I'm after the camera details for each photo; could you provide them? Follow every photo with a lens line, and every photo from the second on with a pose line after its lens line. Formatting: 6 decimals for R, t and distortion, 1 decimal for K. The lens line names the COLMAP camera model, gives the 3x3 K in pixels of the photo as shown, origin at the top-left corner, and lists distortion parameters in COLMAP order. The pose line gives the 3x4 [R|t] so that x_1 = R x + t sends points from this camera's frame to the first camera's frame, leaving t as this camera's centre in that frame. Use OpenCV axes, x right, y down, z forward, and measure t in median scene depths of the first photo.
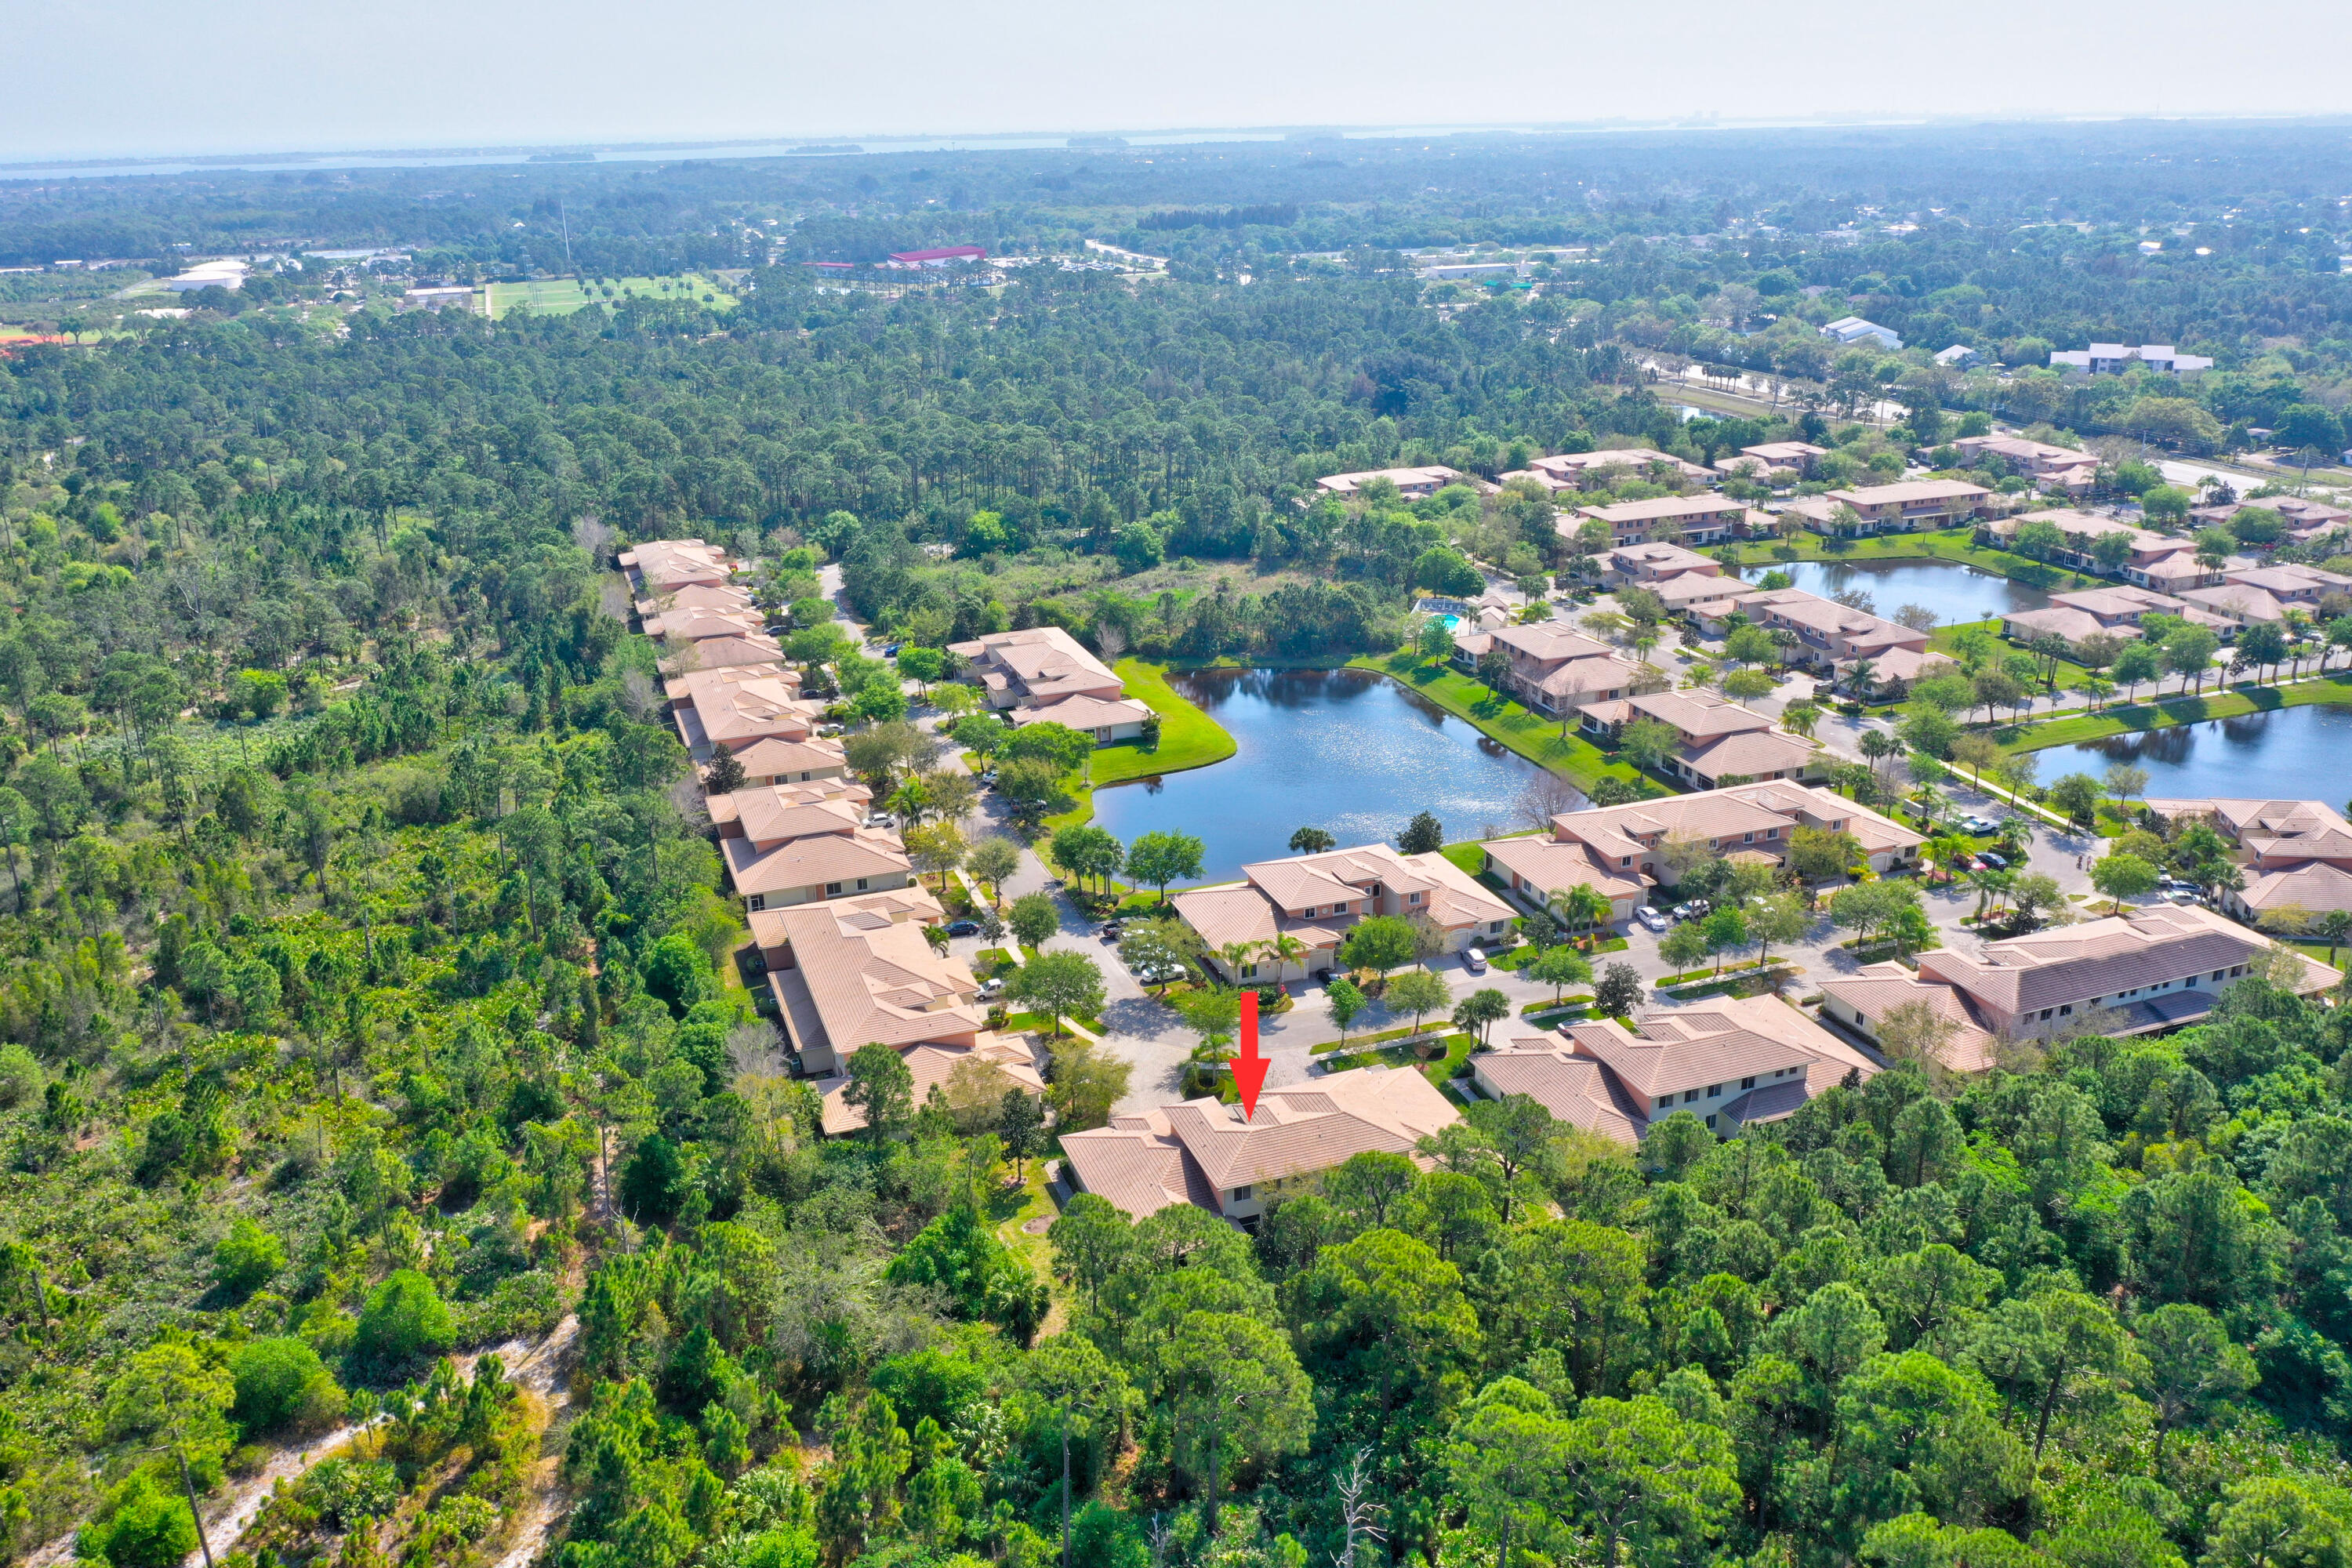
lens RADIAL K [[1828.0, 0, 1173.0], [0, 1828.0, 777.2], [0, 0, 1]] dist [-0.024357, -0.004845]
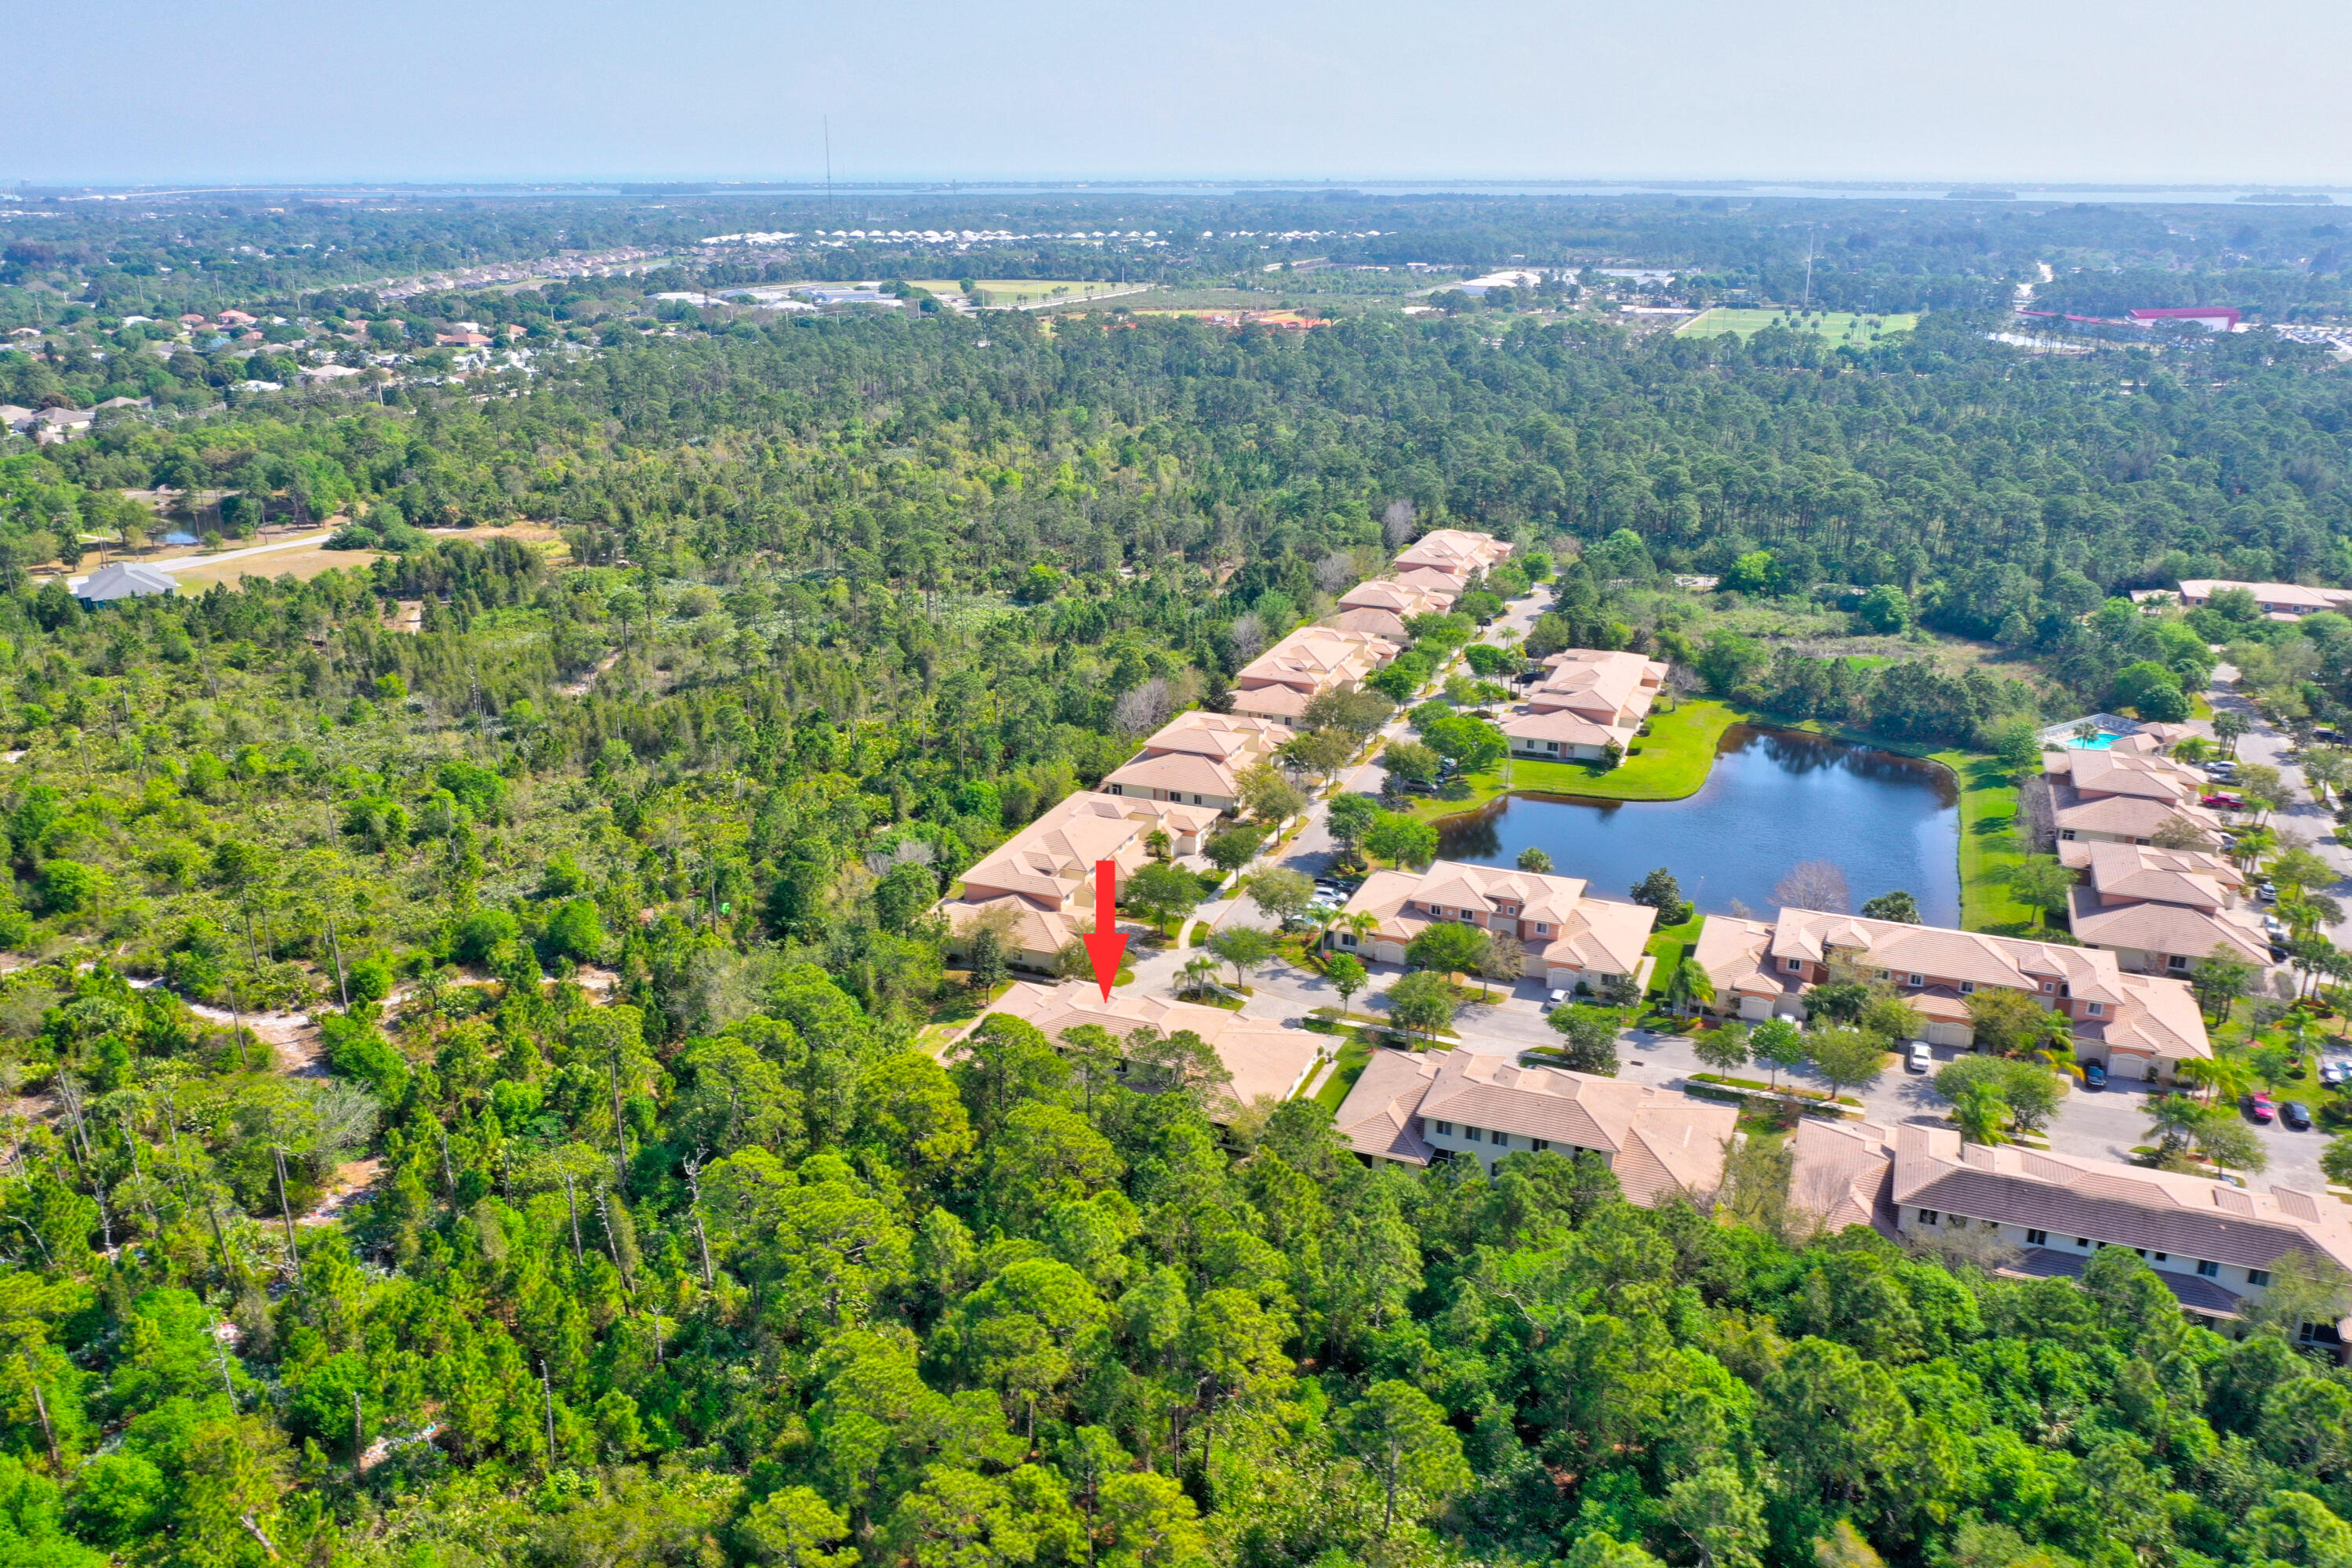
lens RADIAL K [[1828.0, 0, 1173.1], [0, 1828.0, 783.8], [0, 0, 1]] dist [-0.024357, -0.004845]
pose [[0.742674, 0.230668, -0.628672, 0.444847], [-0.239348, 0.968223, 0.072503, -0.026531], [0.625419, 0.096625, 0.774284, 0.060879]]
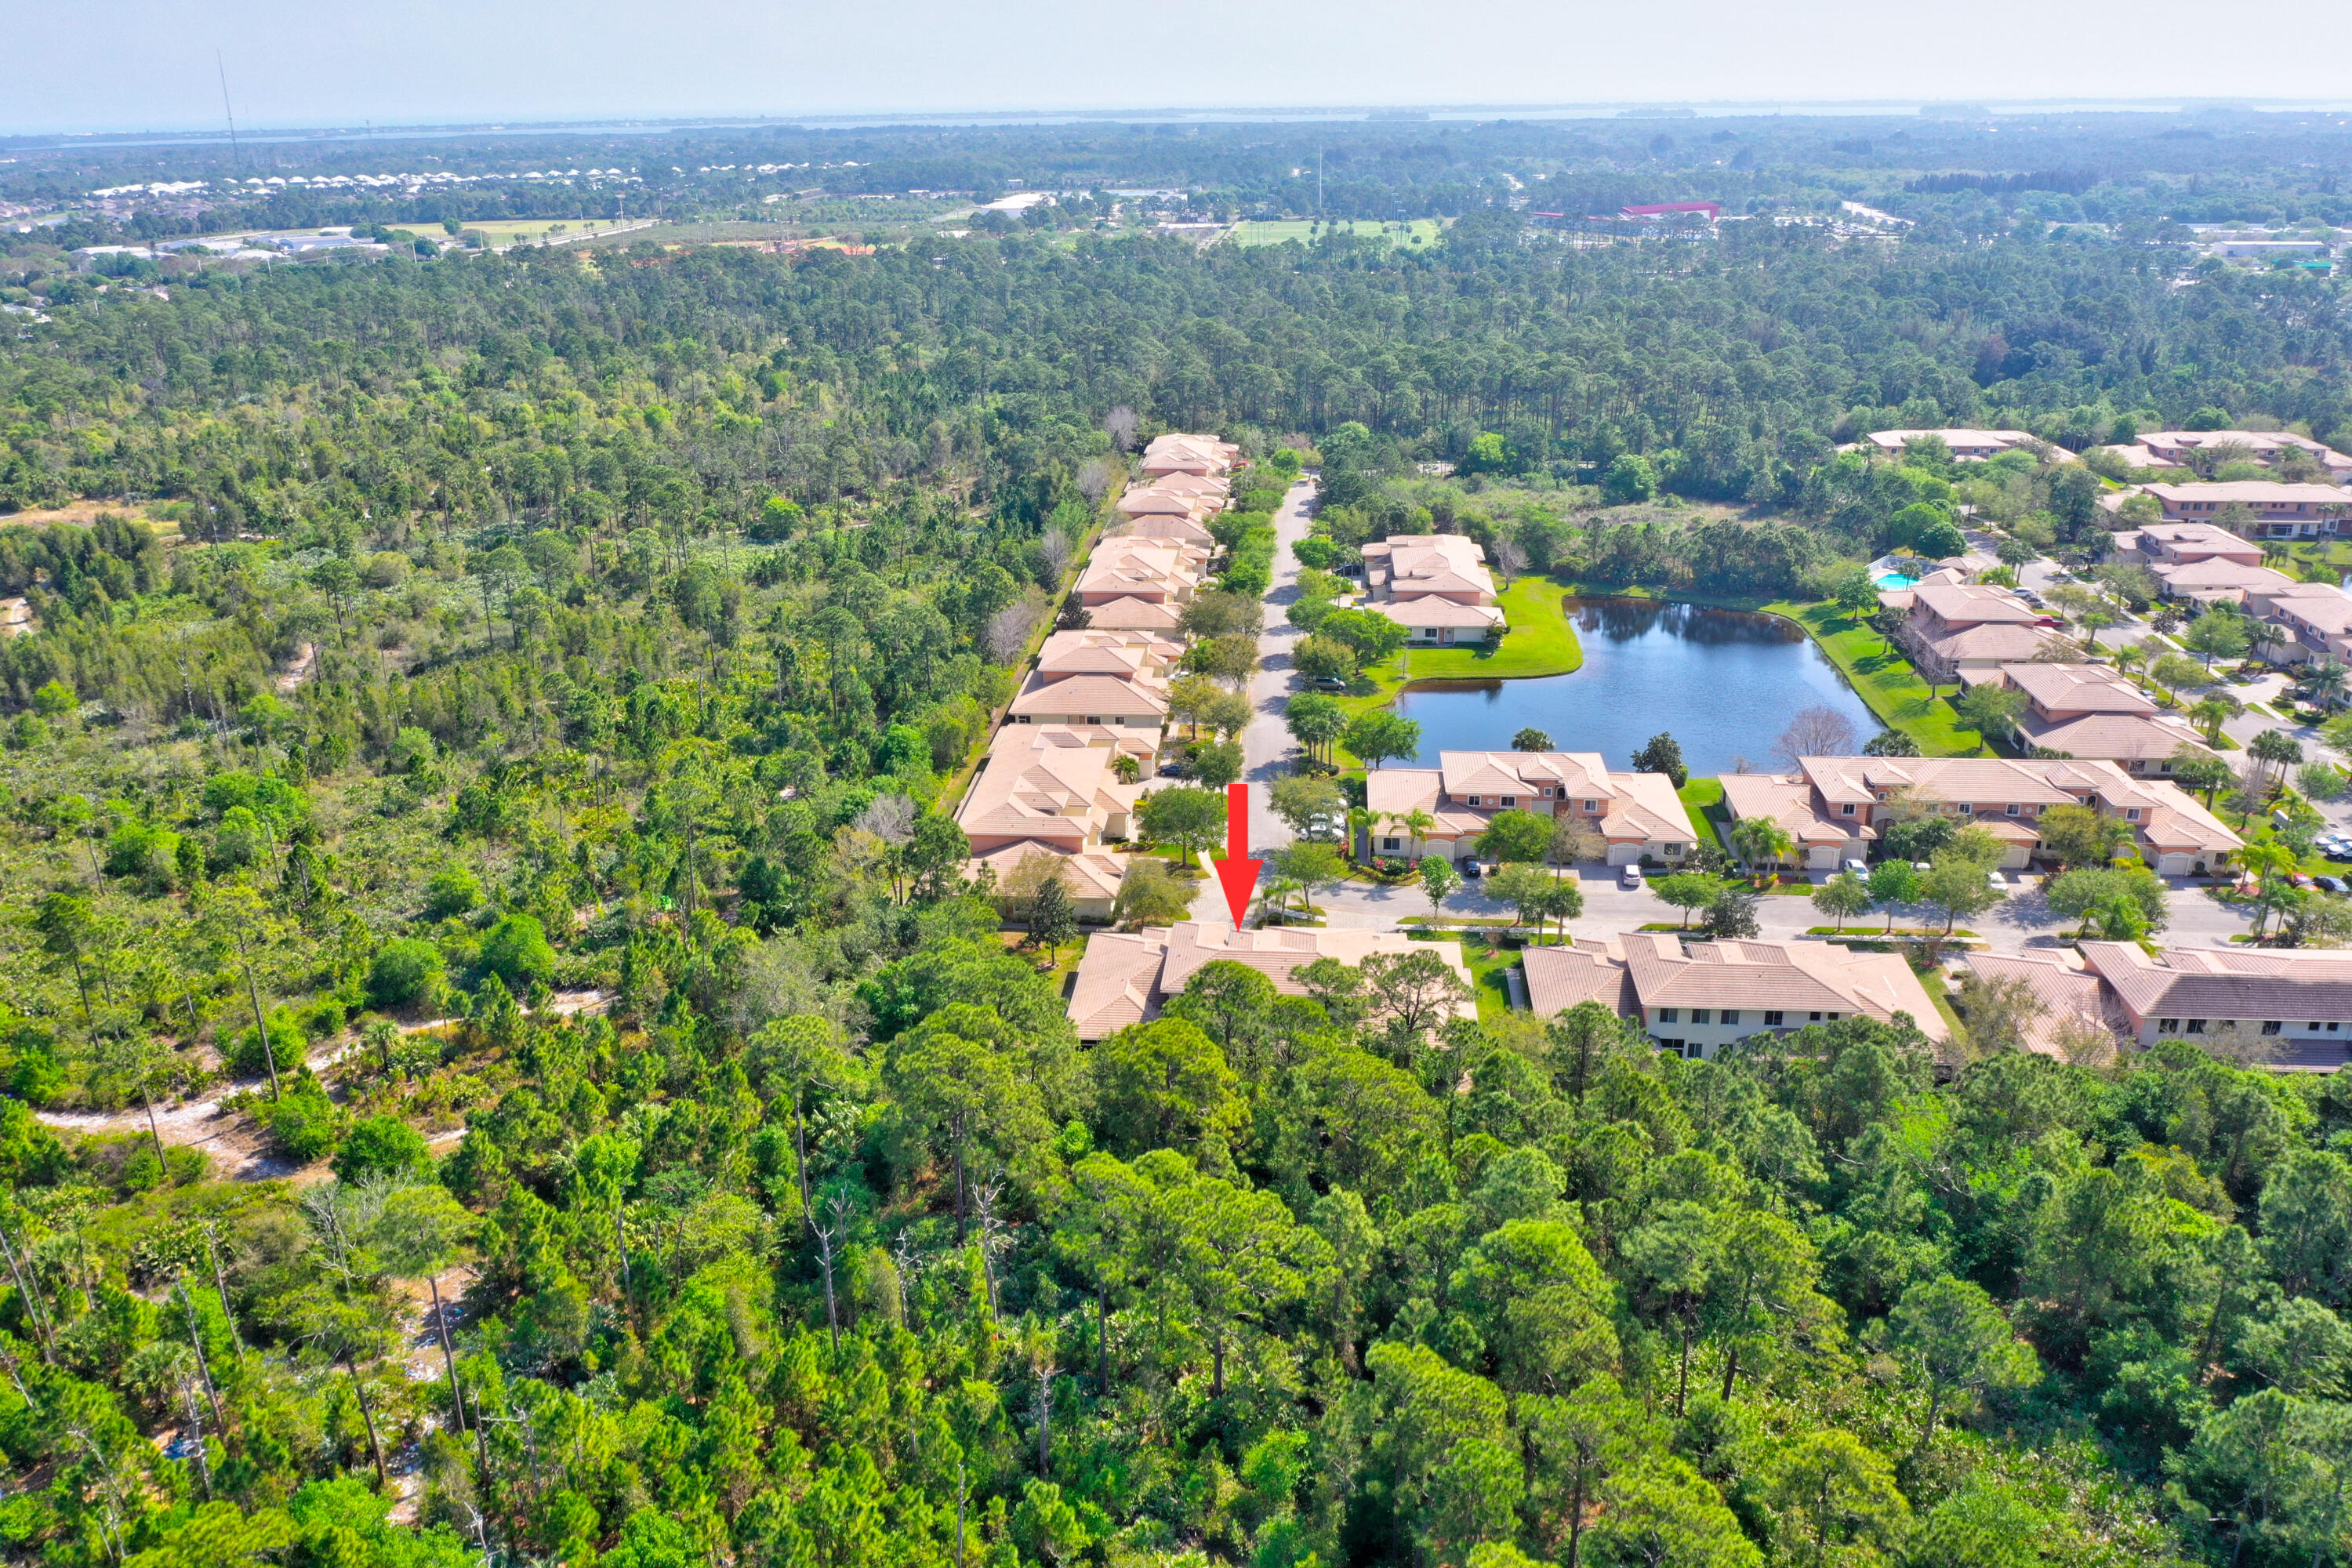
lens RADIAL K [[1828.0, 0, 1176.0], [0, 1828.0, 781.5], [0, 0, 1]] dist [-0.024357, -0.004845]
pose [[0.907046, 0.152758, -0.392342, 0.231749], [-0.145498, 0.988175, 0.048371, 0.028848], [0.395092, 0.013211, 0.918547, 0.015449]]
